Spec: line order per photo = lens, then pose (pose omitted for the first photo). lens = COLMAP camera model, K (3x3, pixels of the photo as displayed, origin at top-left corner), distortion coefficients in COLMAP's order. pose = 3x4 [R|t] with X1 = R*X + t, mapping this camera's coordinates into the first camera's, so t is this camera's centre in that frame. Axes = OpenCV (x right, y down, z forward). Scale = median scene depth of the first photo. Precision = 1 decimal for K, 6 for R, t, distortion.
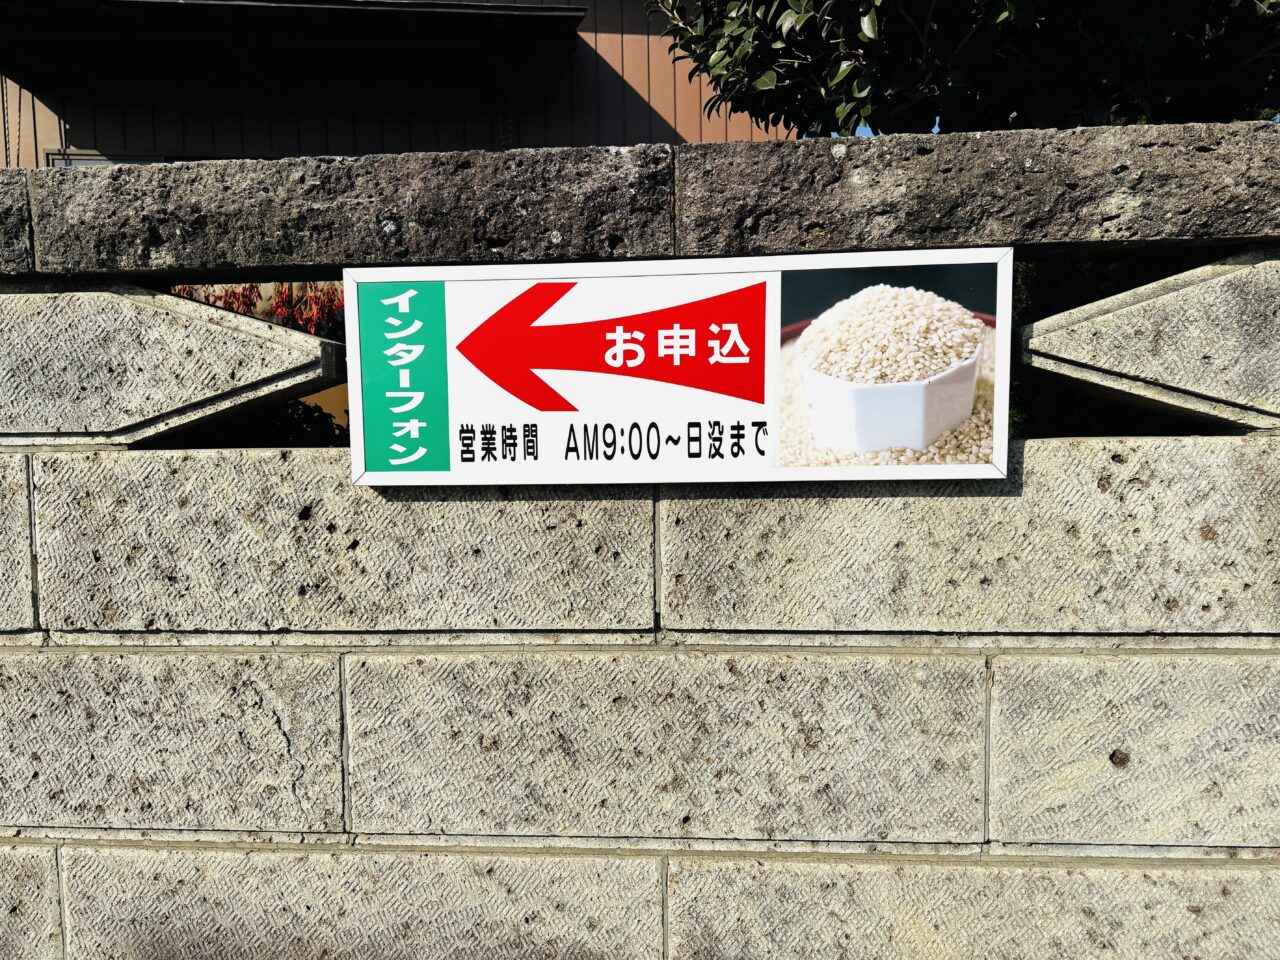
lens RADIAL K [[914.3, 0, 646.5], [0, 914.3, 464.8], [0, 0, 1]] dist [0.063032, -0.082054]
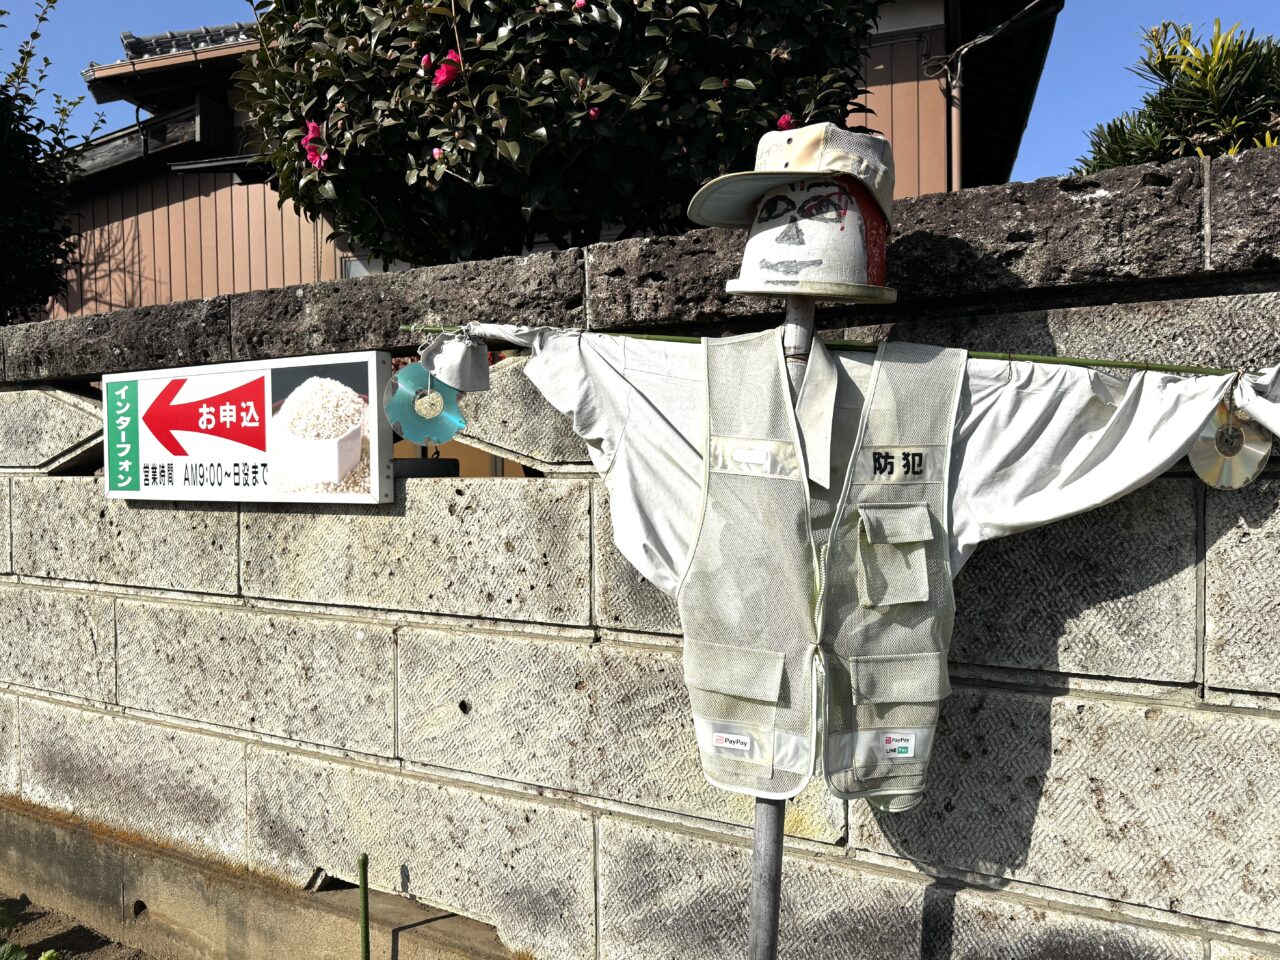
lens RADIAL K [[914.3, 0, 669.6], [0, 914.3, 457.1], [0, 0, 1]] dist [0.063032, -0.082054]
pose [[0.912958, 0.006575, -0.408000, 1.346665], [-0.026037, 0.998771, -0.042166, -0.009215], [0.407221, 0.049119, 0.912008, -0.159358]]
